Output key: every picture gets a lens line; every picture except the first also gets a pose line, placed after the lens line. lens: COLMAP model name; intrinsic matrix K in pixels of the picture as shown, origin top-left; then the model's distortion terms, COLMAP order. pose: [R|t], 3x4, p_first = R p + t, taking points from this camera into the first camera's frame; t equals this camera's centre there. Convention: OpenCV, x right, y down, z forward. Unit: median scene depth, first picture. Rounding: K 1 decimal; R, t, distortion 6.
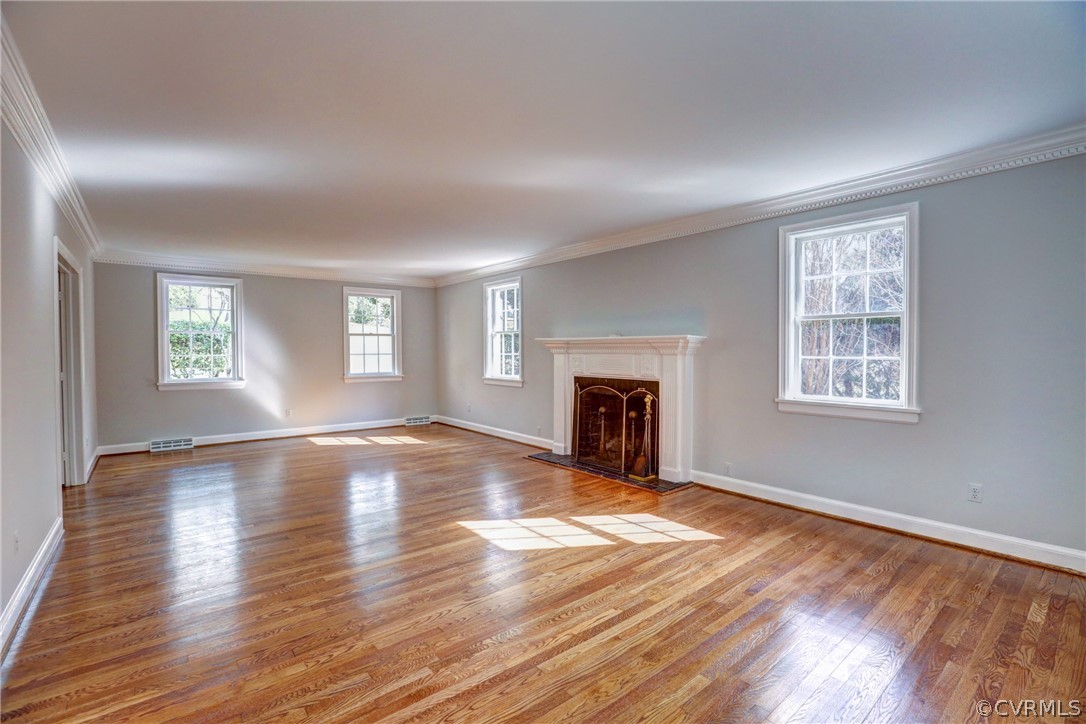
lens RADIAL K [[488.5, 0, 539.9], [0, 488.5, 360.9], [0, 0, 1]] dist [-0.000126, -0.000091]
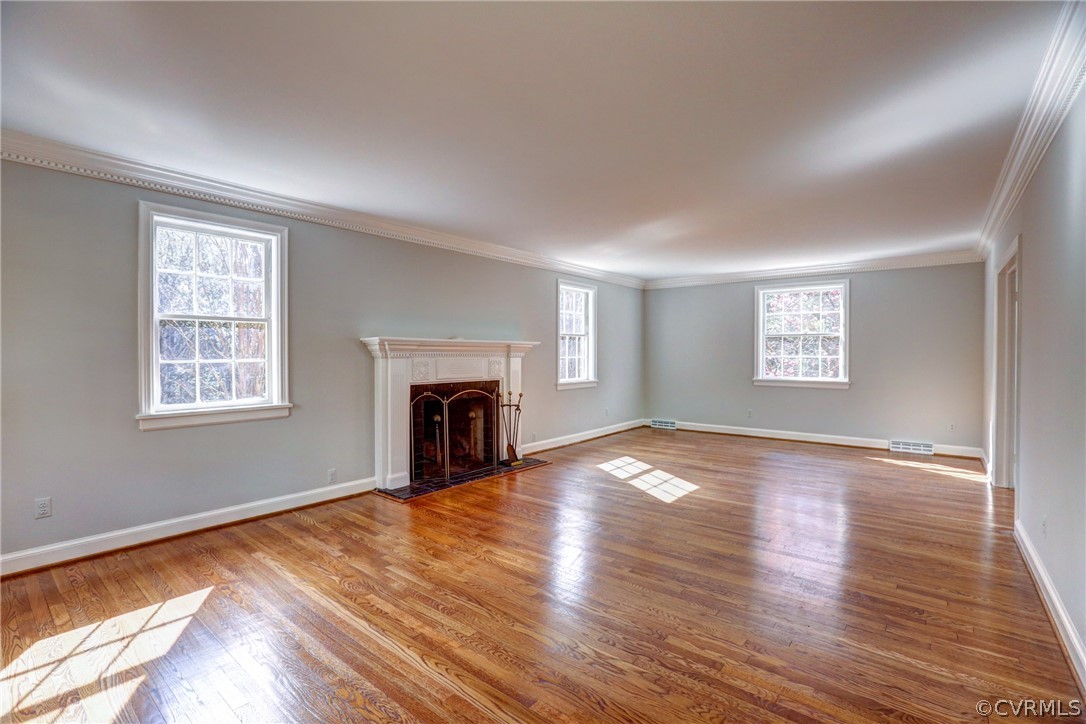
lens RADIAL K [[488.5, 0, 539.9], [0, 488.5, 360.9], [0, 0, 1]] dist [-0.000126, -0.000091]
pose [[-0.195873, -0.012847, 0.980545, -0.750841], [0.016140, 0.999737, 0.016322, -0.017764], [-0.980496, 0.019023, -0.195614, 0.920456]]
